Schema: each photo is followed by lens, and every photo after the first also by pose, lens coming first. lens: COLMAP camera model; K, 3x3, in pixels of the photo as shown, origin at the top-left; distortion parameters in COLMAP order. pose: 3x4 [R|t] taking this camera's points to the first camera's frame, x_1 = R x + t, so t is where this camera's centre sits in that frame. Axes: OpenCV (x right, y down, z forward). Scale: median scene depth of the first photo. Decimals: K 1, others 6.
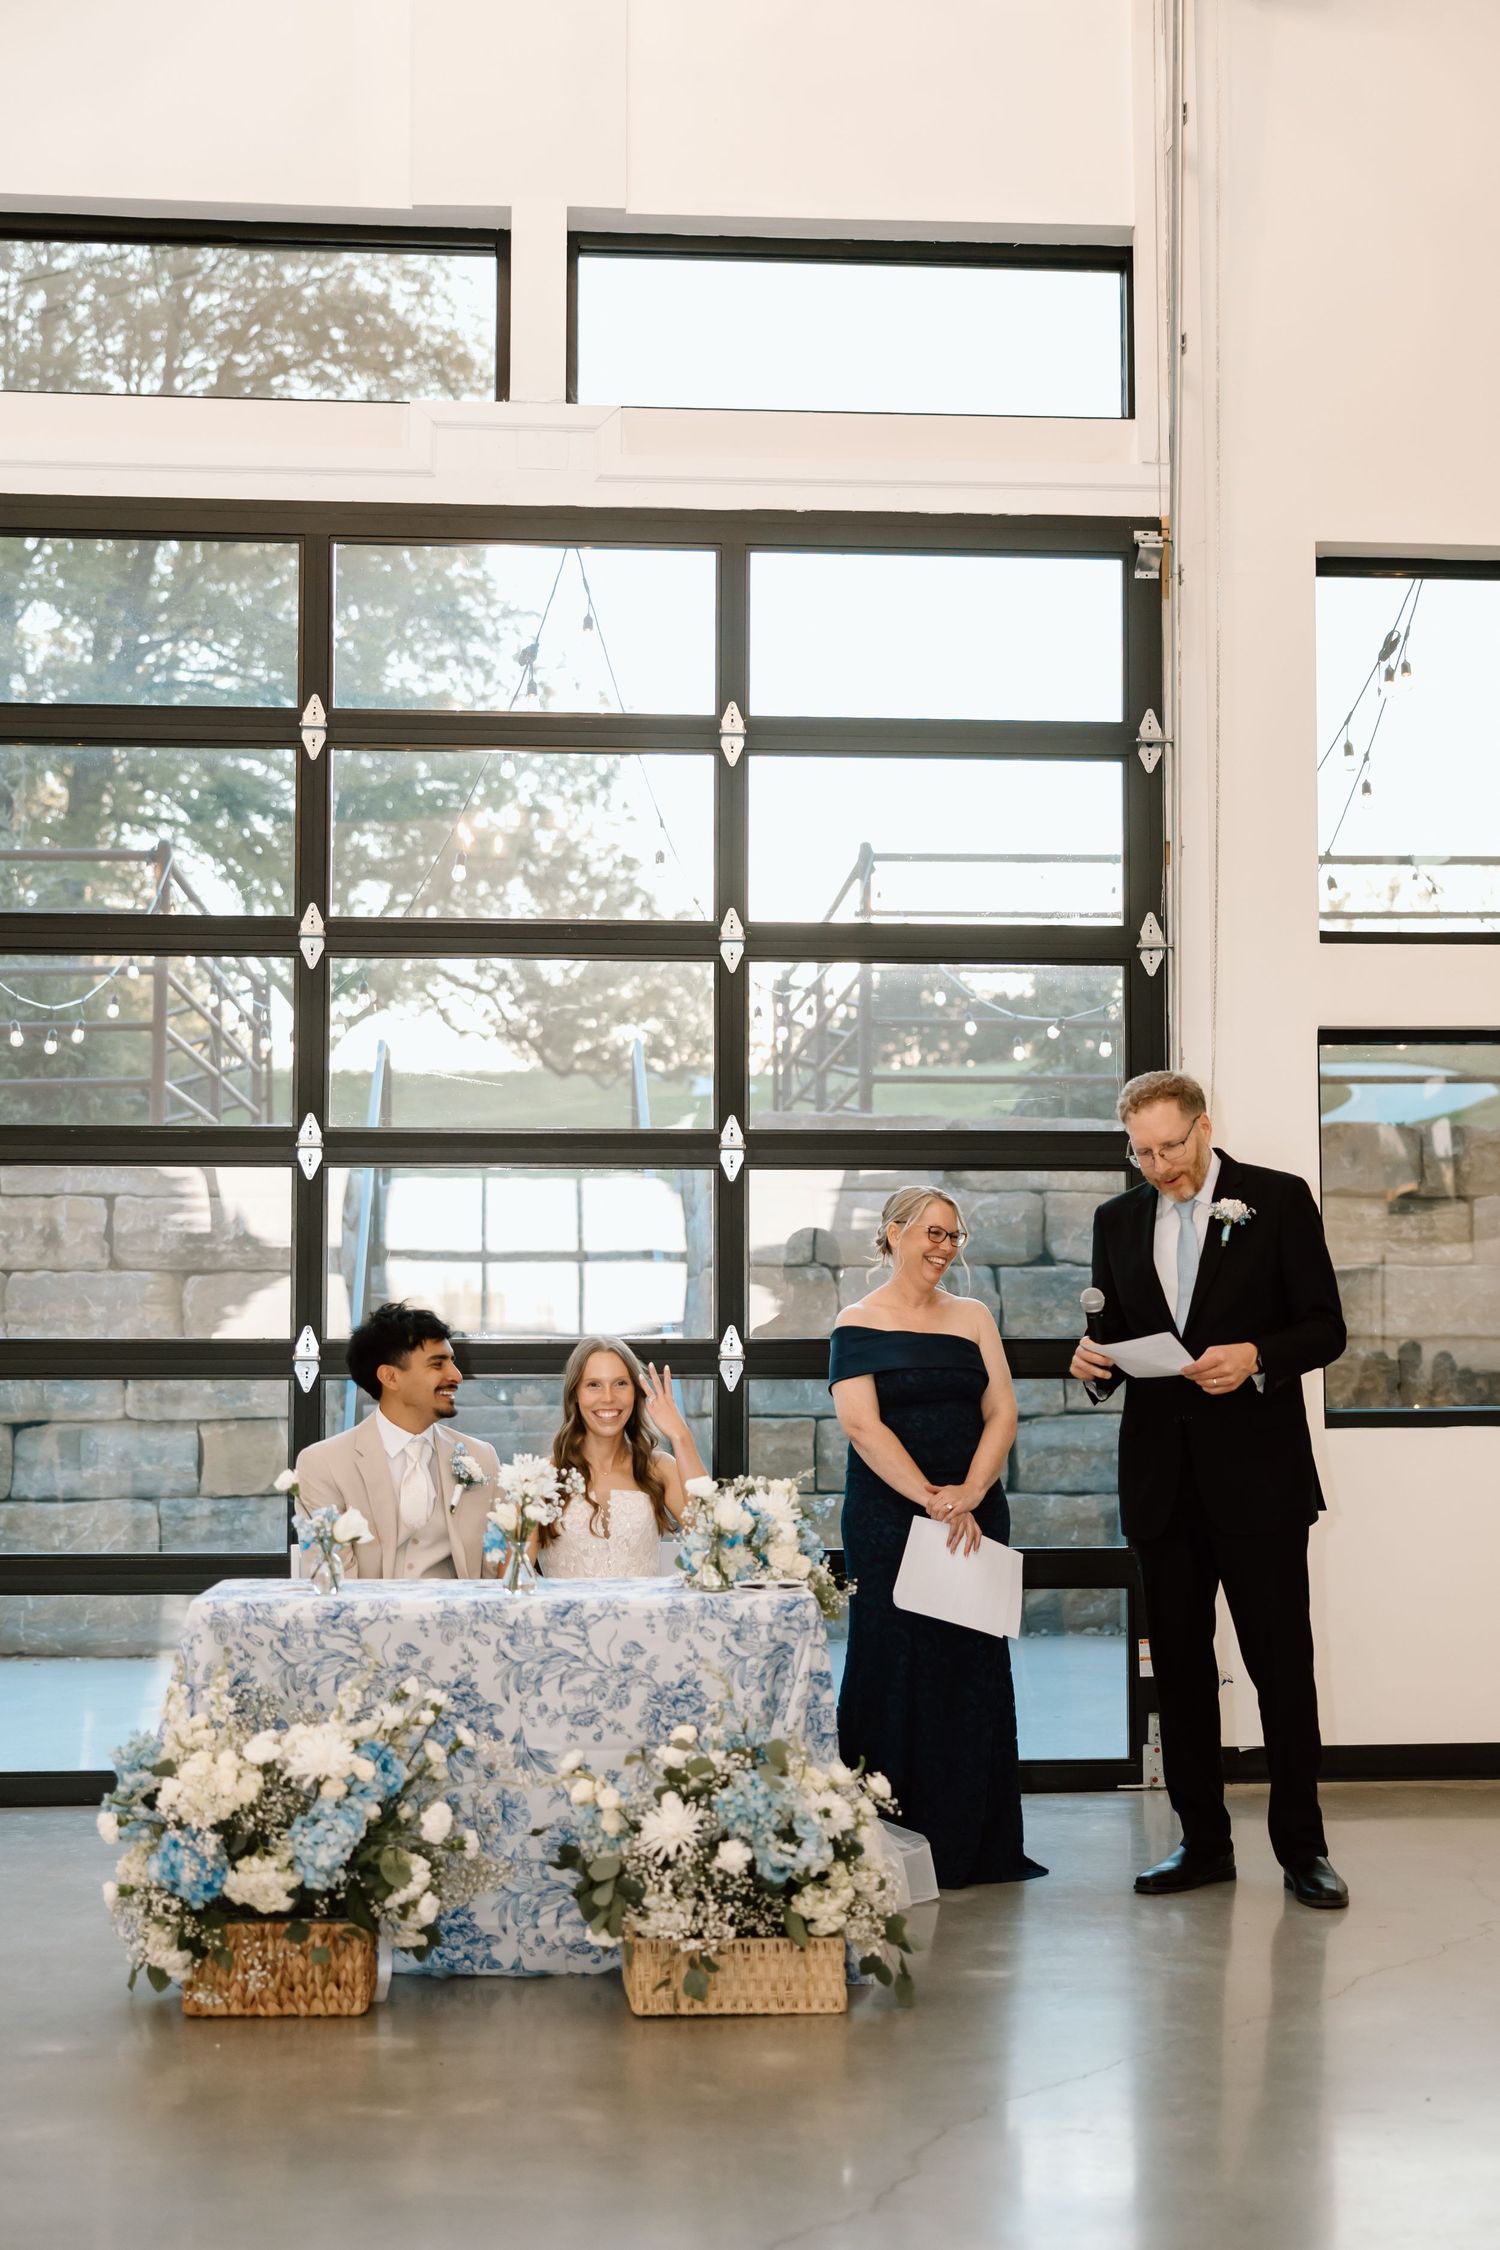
lens RADIAL K [[3050.2, 0, 776.1], [0, 3050.2, 1147.9], [0, 0, 1]] dist [0.025977, 0.000000]
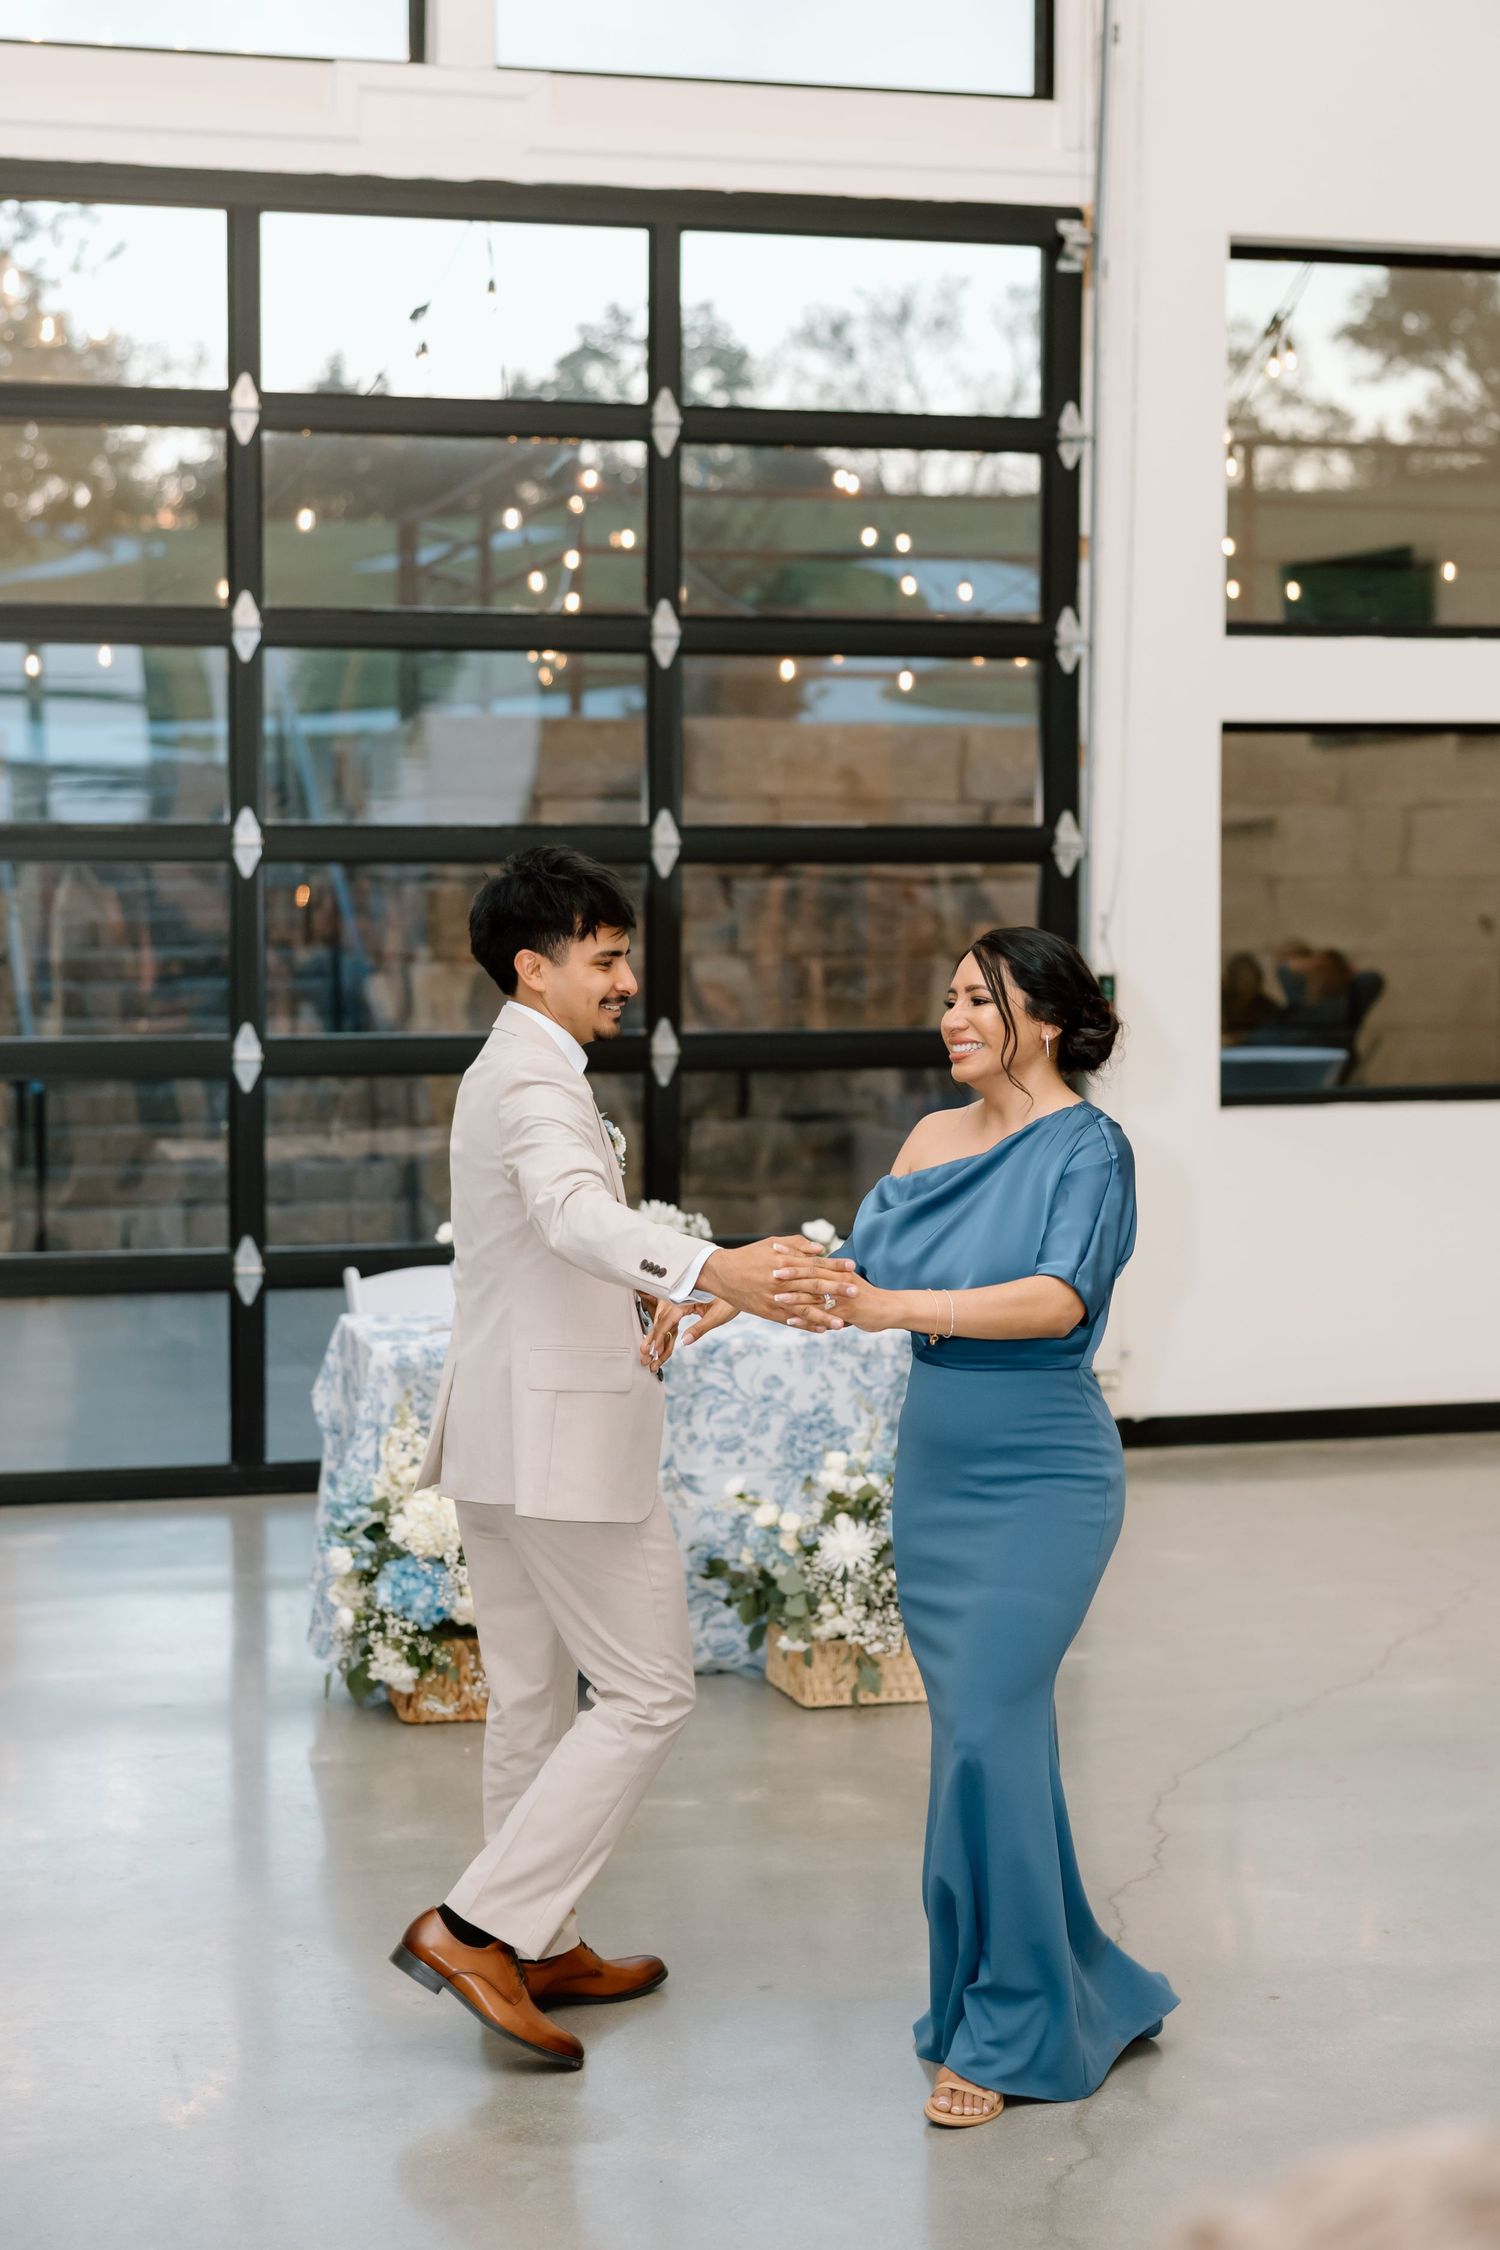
lens RADIAL K [[3708.5, 0, 738.7], [0, 3708.5, 1014.8], [0, 0, 1]] dist [0.051036, 0.000000]
pose [[0.985064, -0.006340, 0.172074, -0.288567], [-0.013569, 0.993356, 0.114275, -0.120469], [-0.171655, -0.114903, 0.978433, -0.293902]]
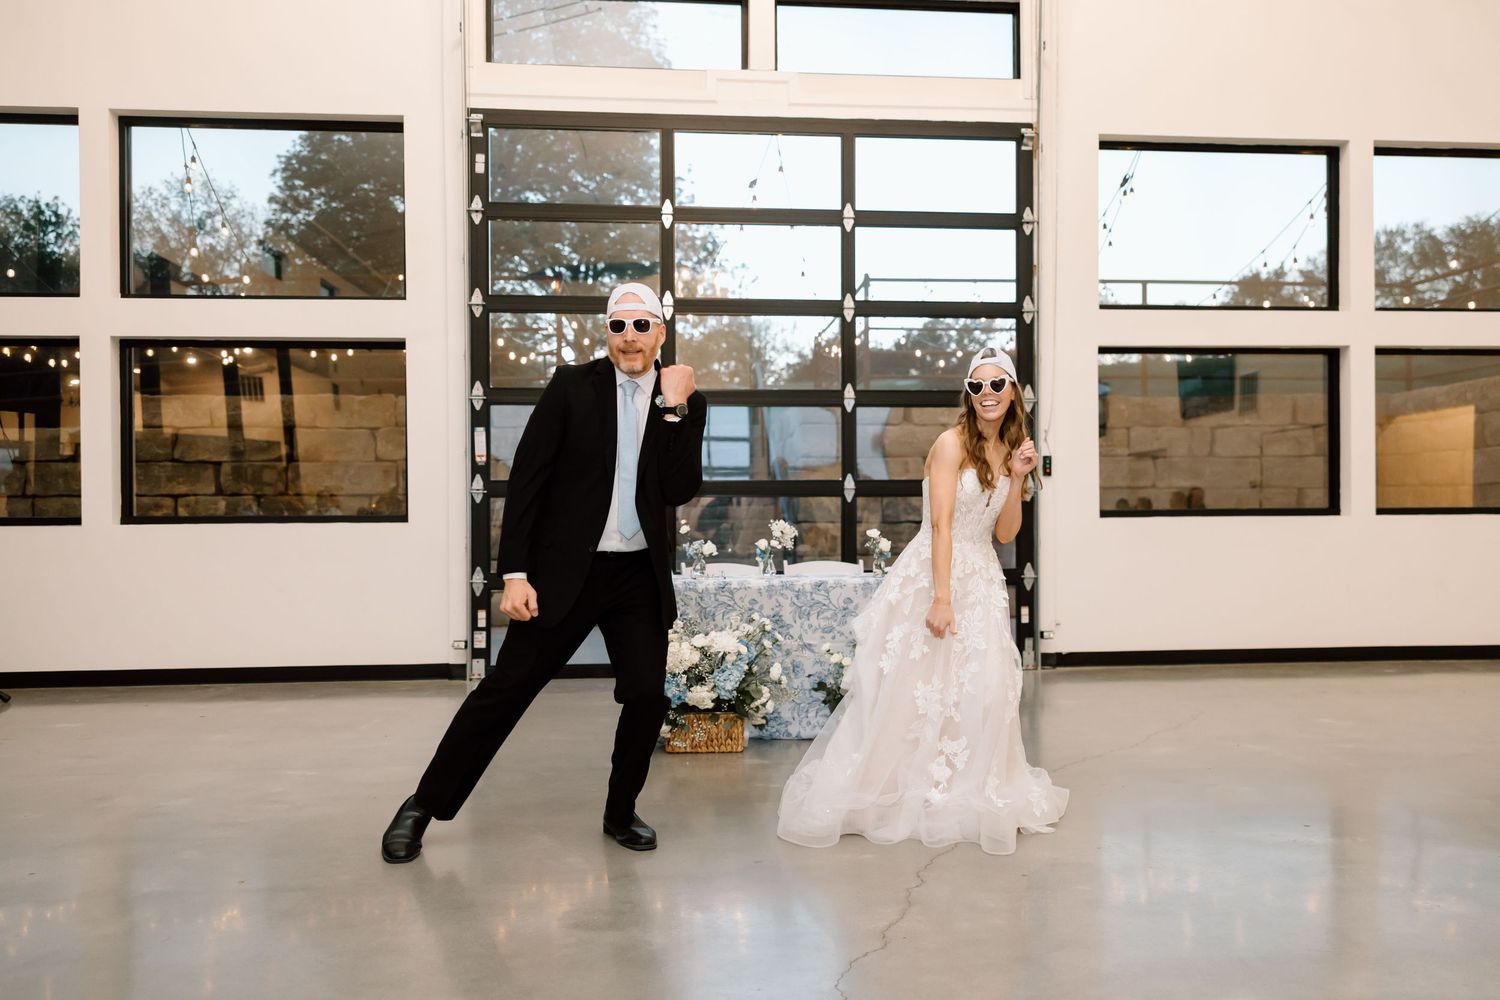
lens RADIAL K [[1332.9, 0, 809.5], [0, 1332.9, 506.3], [0, 0, 1]] dist [0.024373, 0.003317]
pose [[0.999604, -0.004090, 0.027841, -0.105151], [0.002280, 0.997900, 0.064726, 0.023960], [-0.028047, -0.064637, 0.997515, -0.025936]]
